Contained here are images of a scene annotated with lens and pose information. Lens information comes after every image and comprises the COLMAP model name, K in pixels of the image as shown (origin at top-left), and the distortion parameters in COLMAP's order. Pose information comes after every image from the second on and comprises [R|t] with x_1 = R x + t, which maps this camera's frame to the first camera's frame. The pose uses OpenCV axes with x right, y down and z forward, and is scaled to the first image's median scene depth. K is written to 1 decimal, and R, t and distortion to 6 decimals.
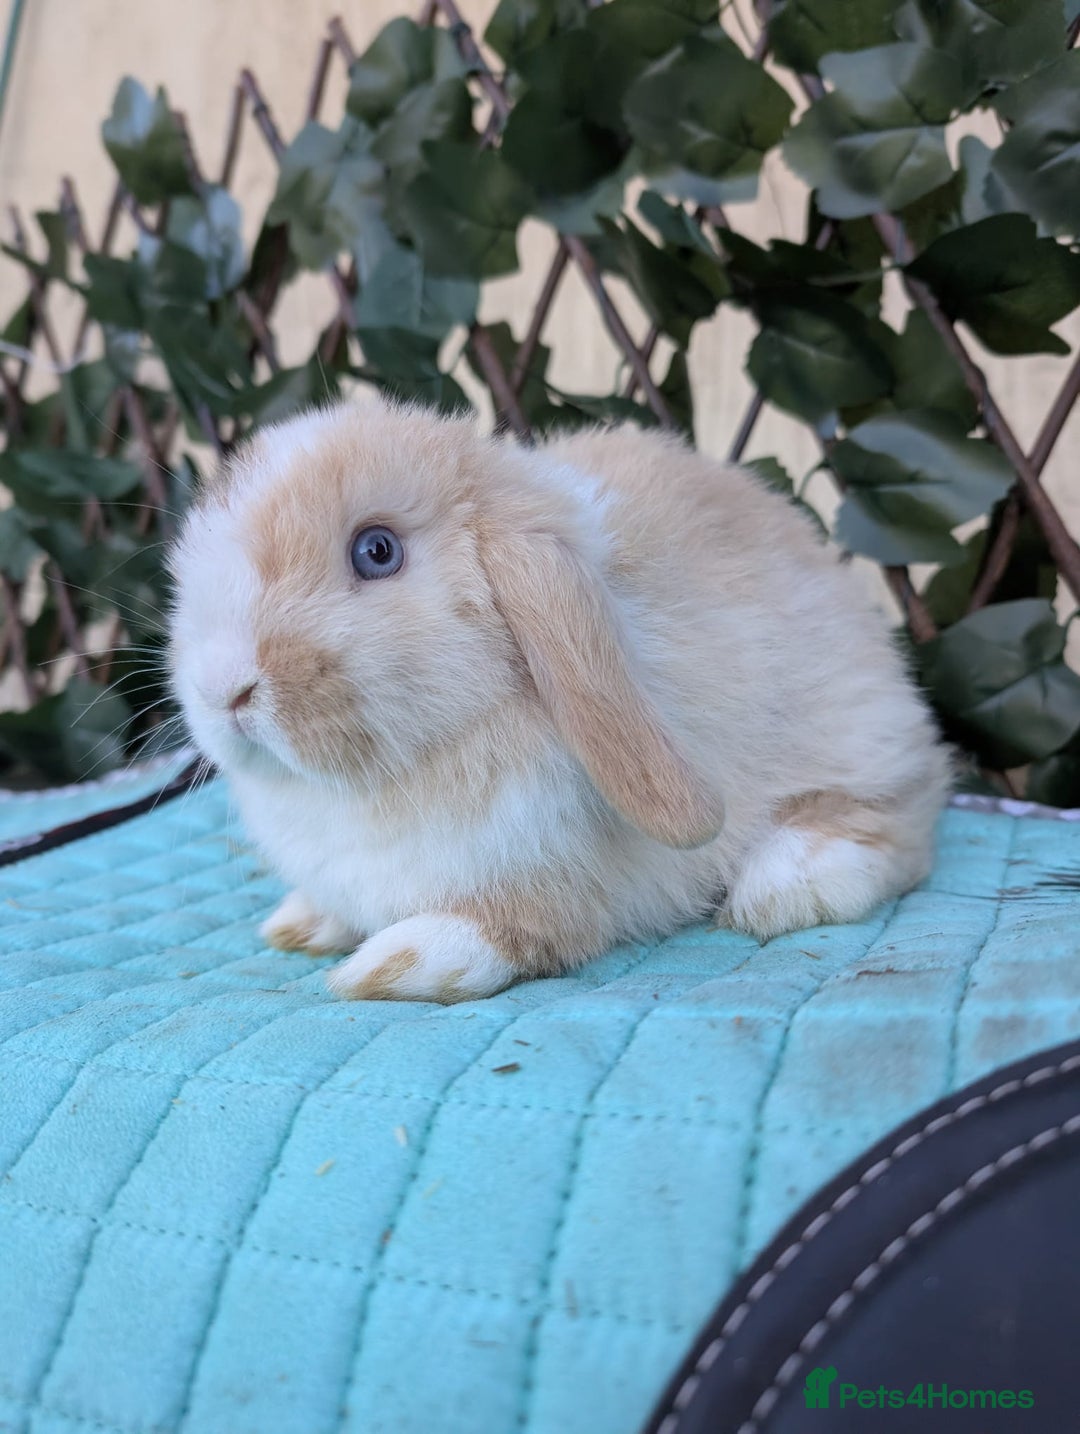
lens RADIAL K [[1047.8, 0, 598.5], [0, 1047.8, 763.6], [0, 0, 1]] dist [0.000159, -0.002759]
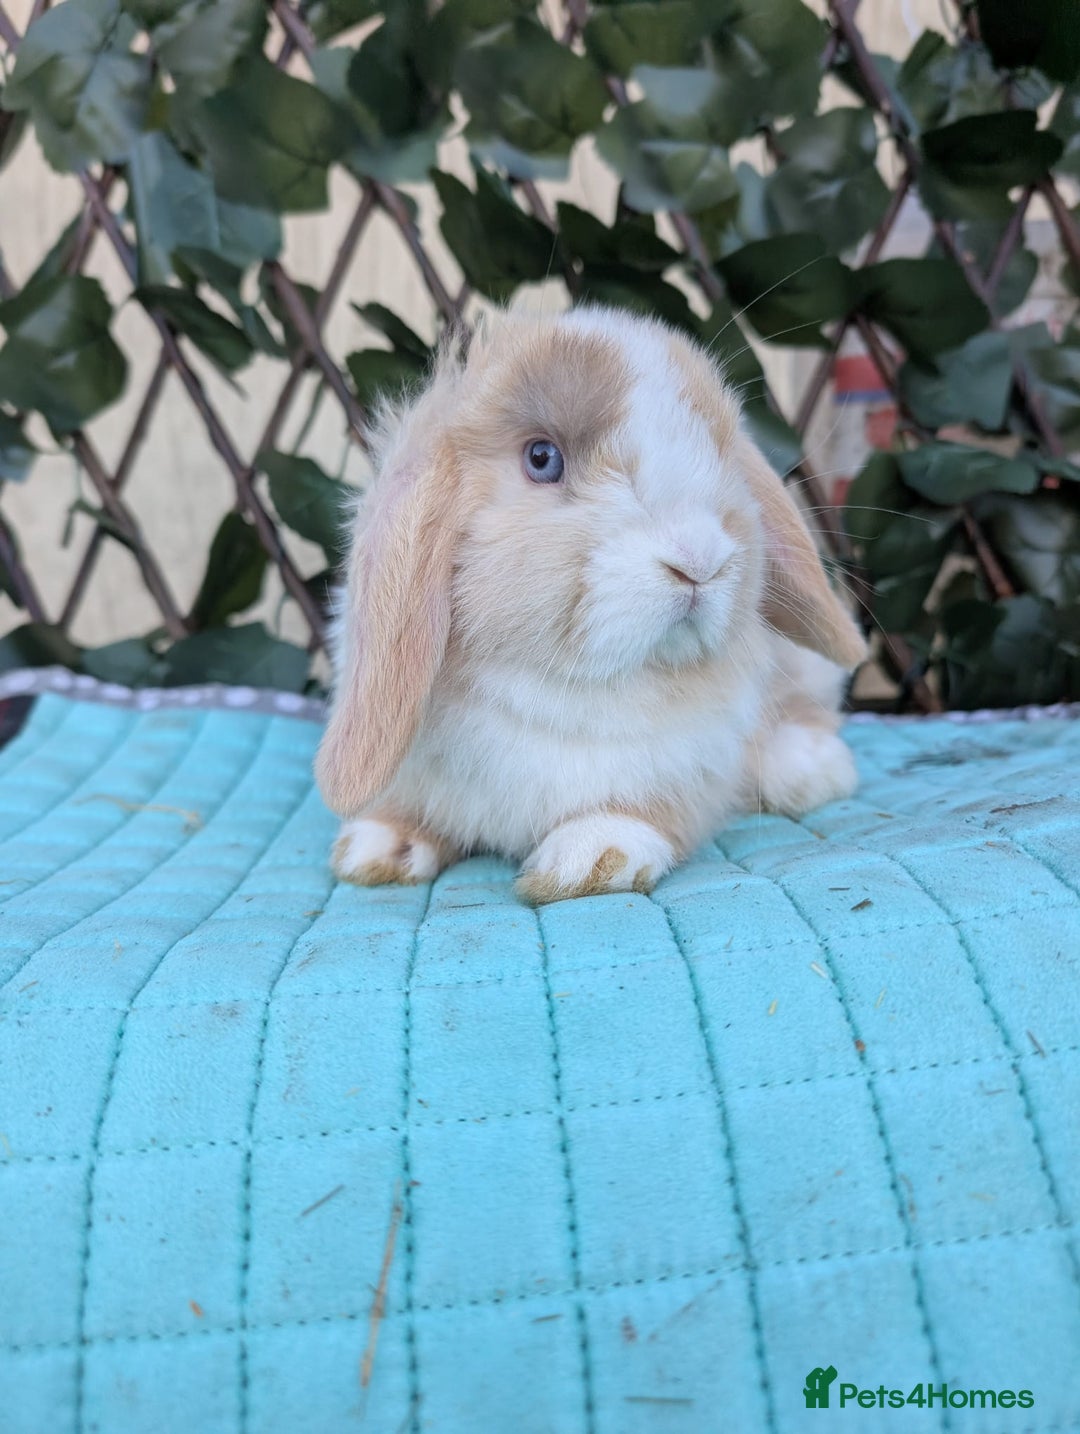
lens RADIAL K [[1048.6, 0, 607.8], [0, 1048.6, 713.7], [0, 0, 1]] dist [0.006044, 0.000066]
pose [[0.887497, -0.060943, 0.456766, -0.355590], [0.068886, 0.997624, -0.000741, 0.021333], [-0.455636, 0.032122, 0.889586, 0.021958]]
